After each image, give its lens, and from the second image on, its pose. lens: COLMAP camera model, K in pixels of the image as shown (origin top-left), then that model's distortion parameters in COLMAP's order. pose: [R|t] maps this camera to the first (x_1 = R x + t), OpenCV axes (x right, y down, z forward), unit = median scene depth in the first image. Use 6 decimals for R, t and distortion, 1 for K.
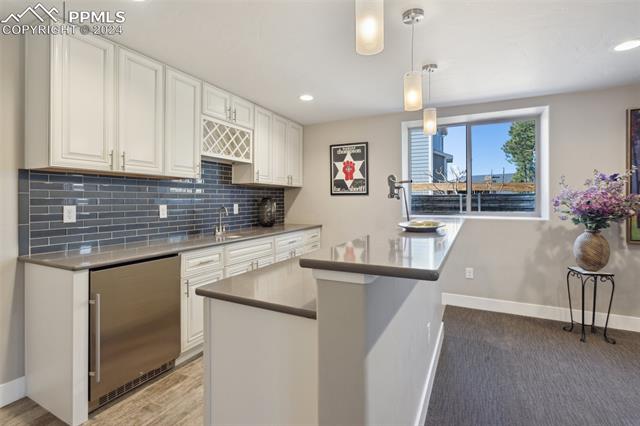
lens RADIAL K [[307.9, 0, 318.0], [0, 307.9, 201.9], [0, 0, 1]] dist [0.000267, 0.000696]
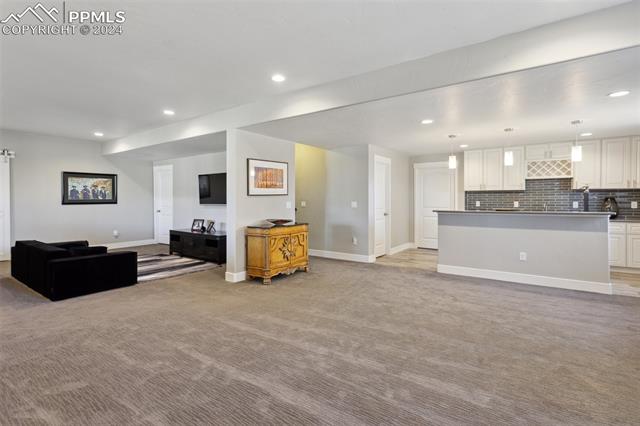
lens RADIAL K [[307.9, 0, 318.0], [0, 307.9, 201.9], [0, 0, 1]] dist [0.000267, 0.000696]
pose [[-0.150028, 0.013082, -0.988595, 1.796885], [0.000946, 0.999914, 0.013088, -0.017852], [0.988681, 0.001029, -0.150027, -0.117214]]
